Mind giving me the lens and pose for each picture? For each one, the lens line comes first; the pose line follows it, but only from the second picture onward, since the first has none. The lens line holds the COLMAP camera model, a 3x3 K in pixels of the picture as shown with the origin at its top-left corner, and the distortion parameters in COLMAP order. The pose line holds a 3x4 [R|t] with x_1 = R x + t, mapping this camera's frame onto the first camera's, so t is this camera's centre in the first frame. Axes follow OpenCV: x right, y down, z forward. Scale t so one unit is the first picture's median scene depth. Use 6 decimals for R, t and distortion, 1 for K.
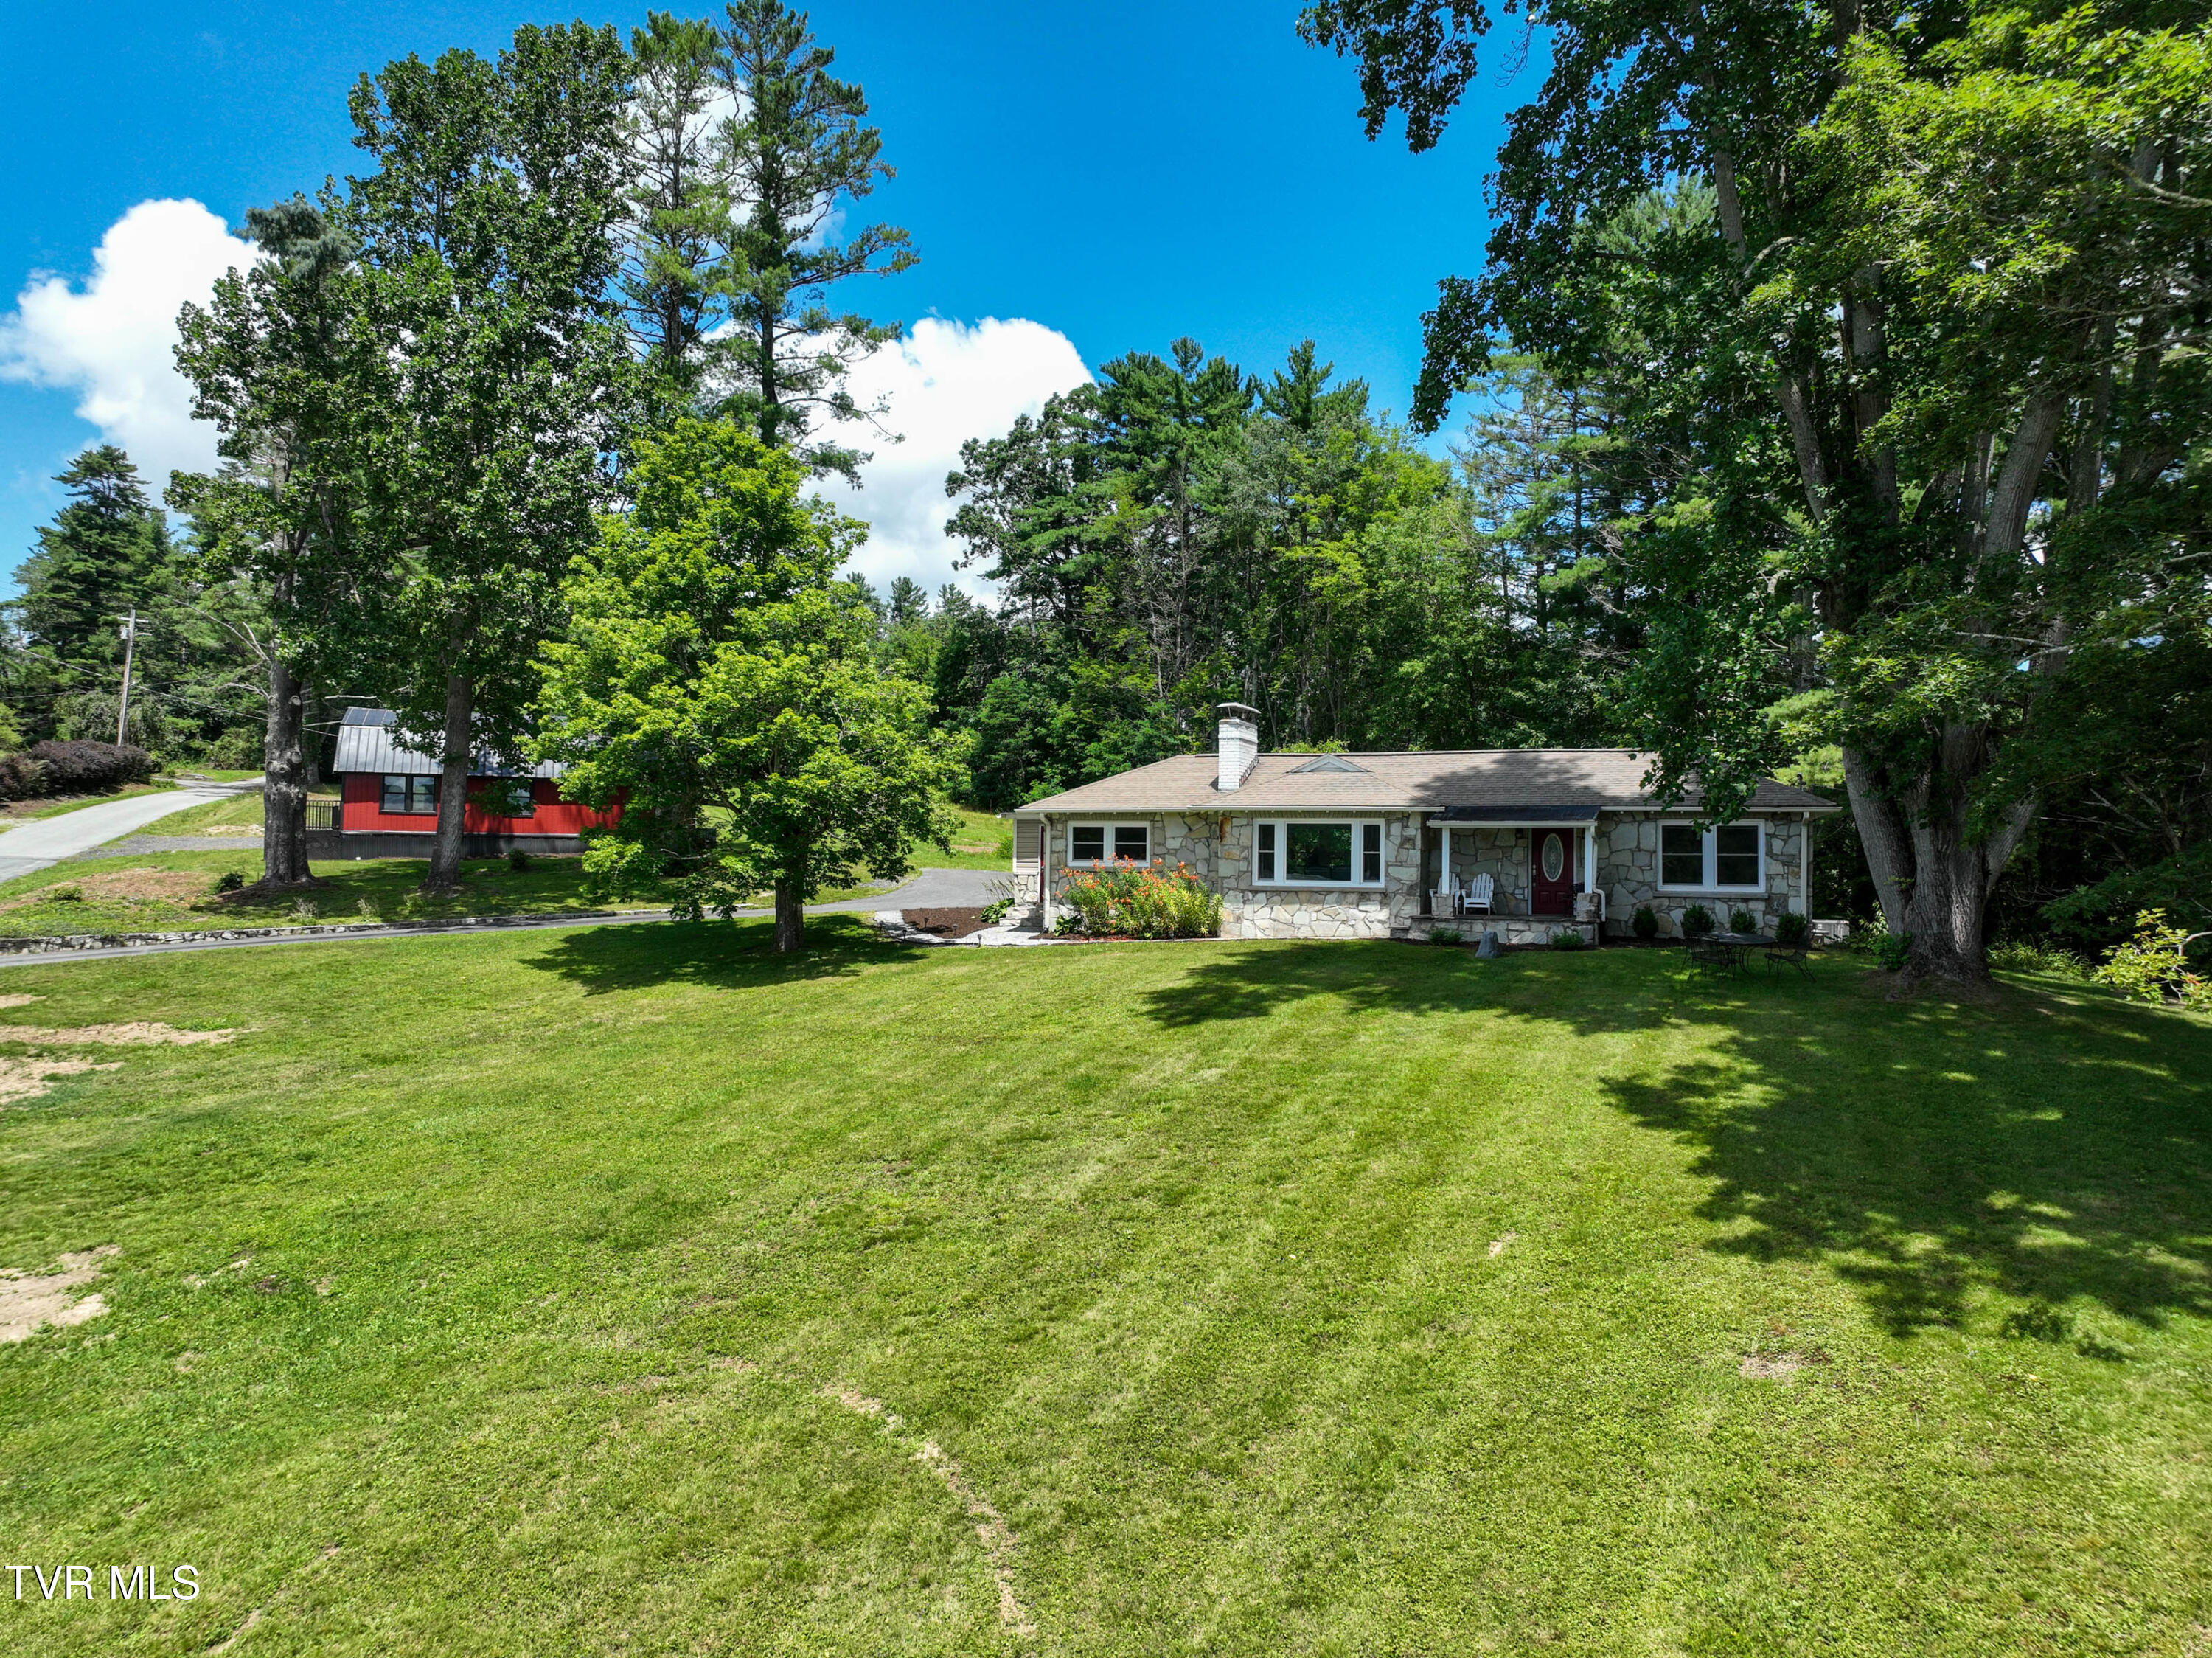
lens RADIAL K [[1549.7, 0, 1107.8], [0, 1549.7, 828.1], [0, 0, 1]] dist [-0.001993, 0.019300]
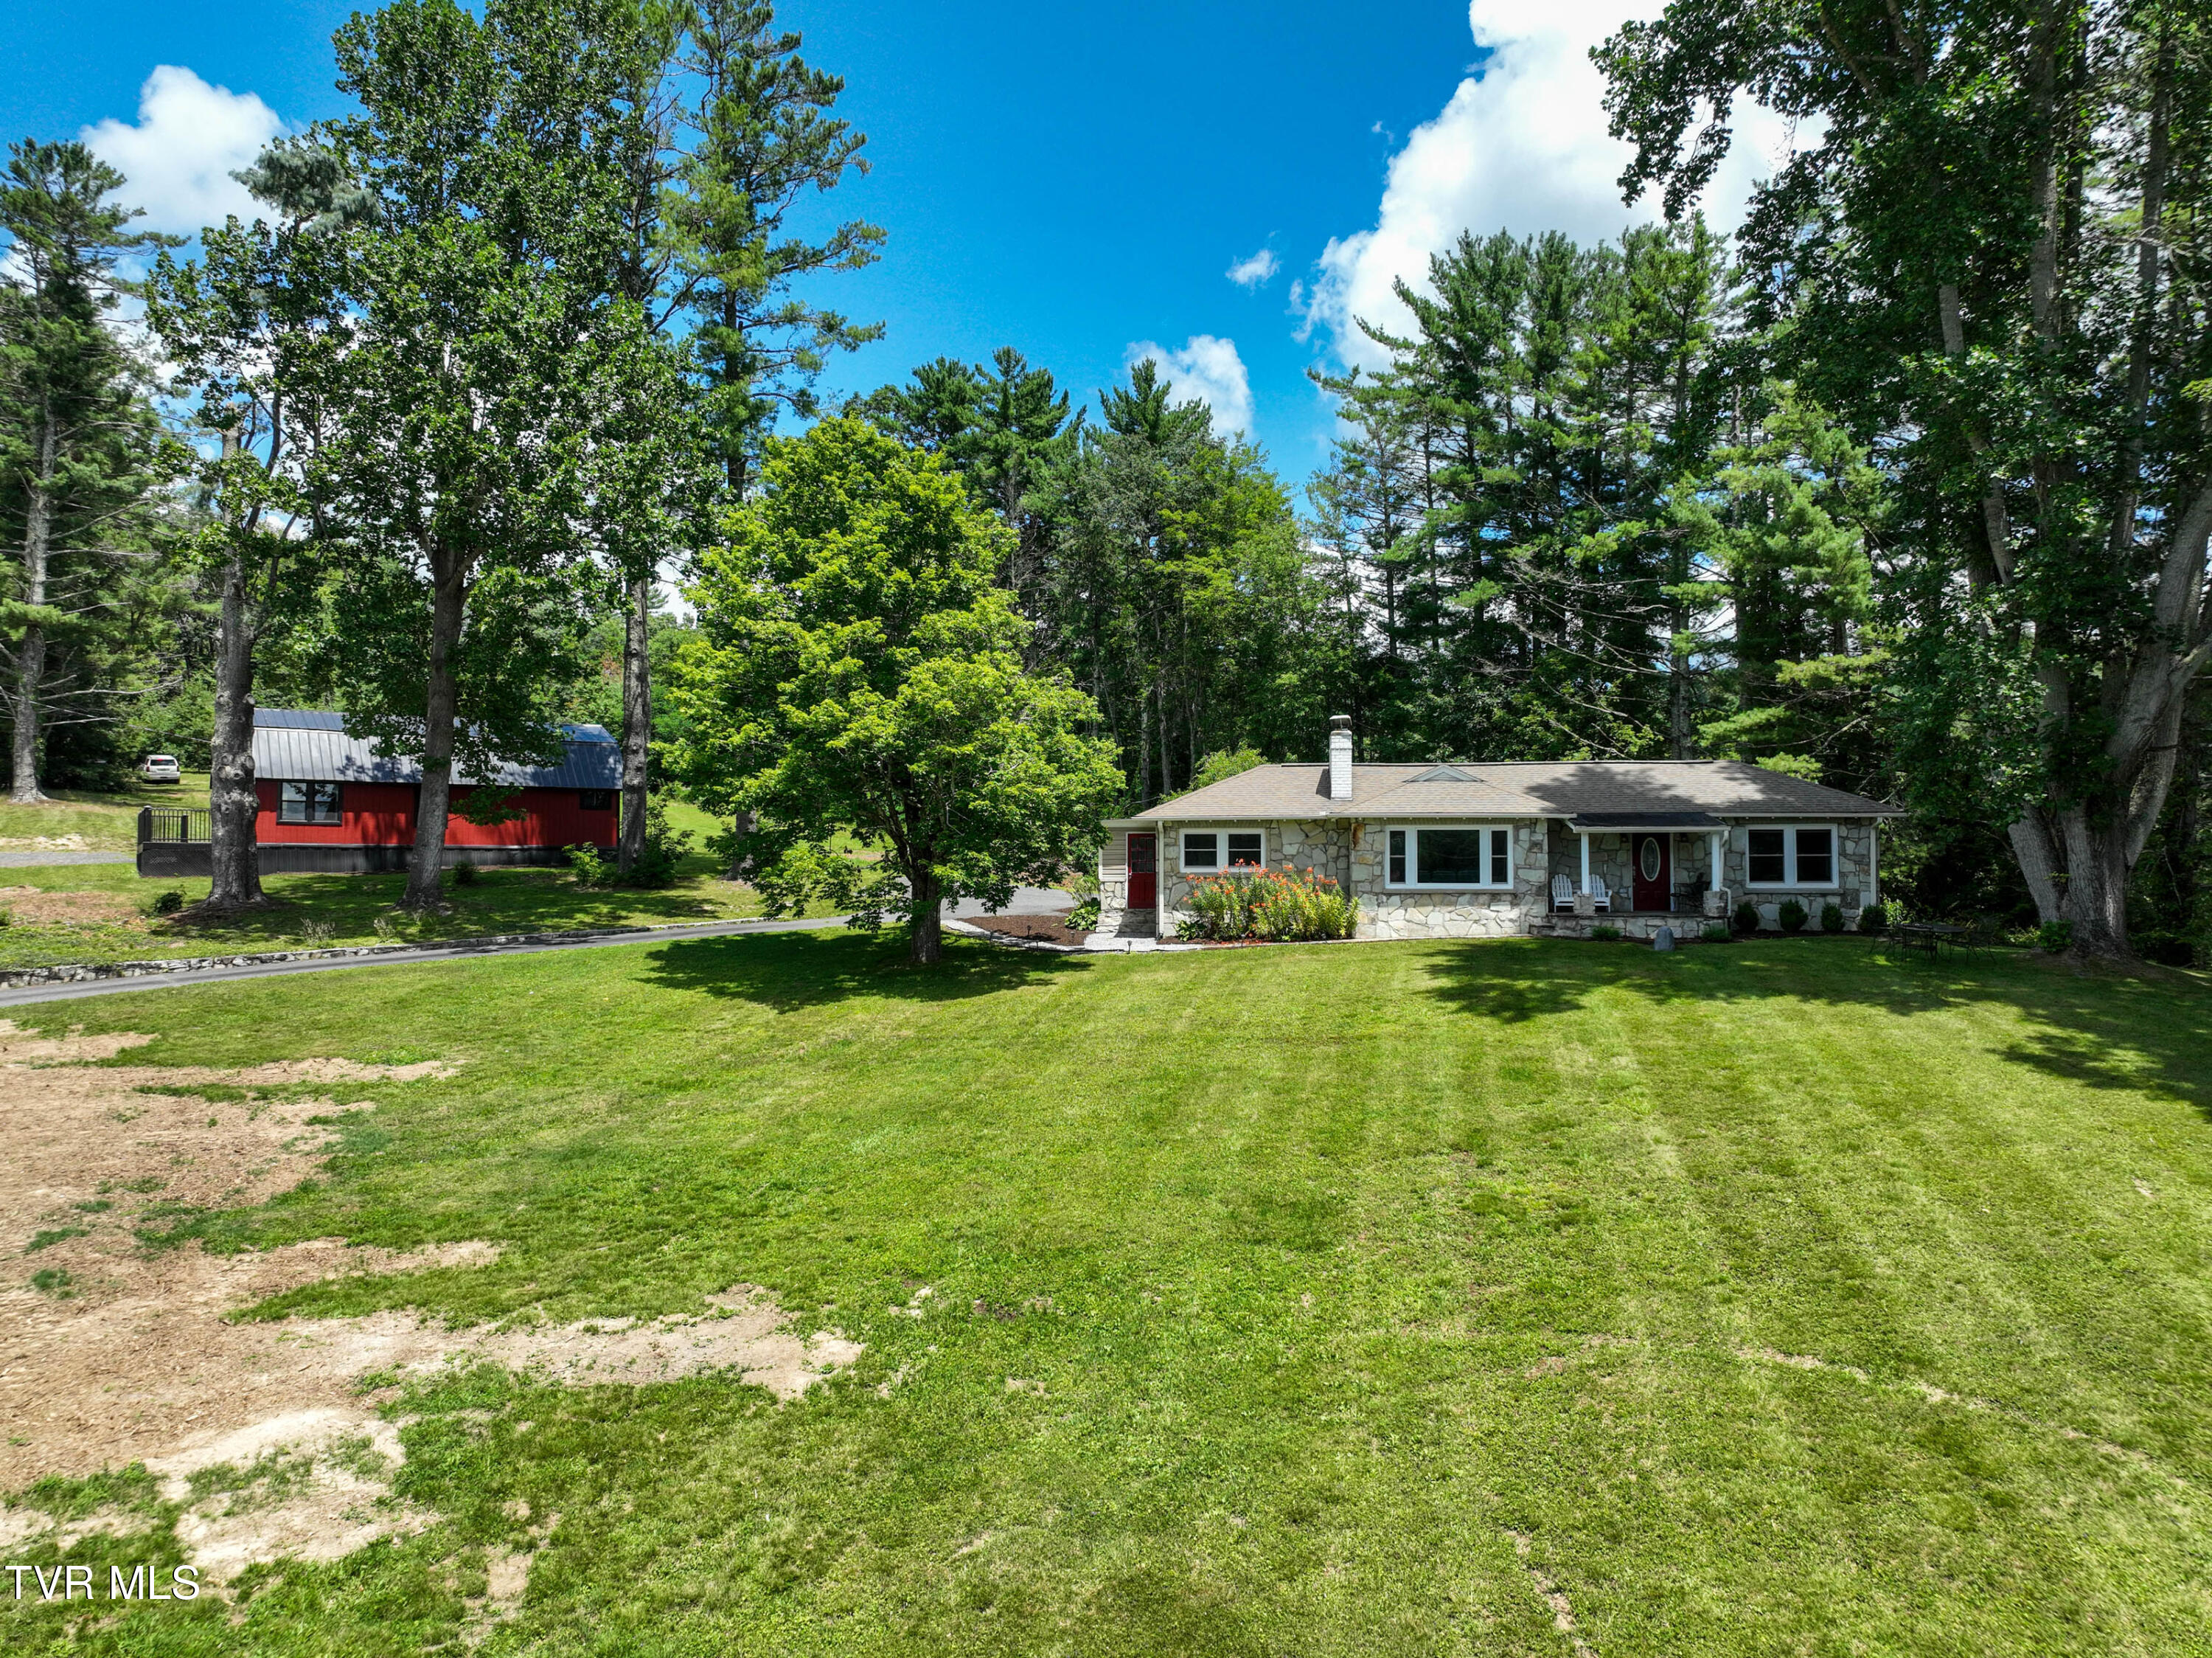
lens RADIAL K [[1549.7, 0, 1109.4], [0, 1549.7, 830.8], [0, 0, 1]] dist [-0.001993, 0.019300]
pose [[0.972512, -0.006023, 0.232774, -0.336087], [0.006264, 0.999980, -0.000297, -0.003393], [-0.232768, 0.001746, 0.972531, 0.014809]]
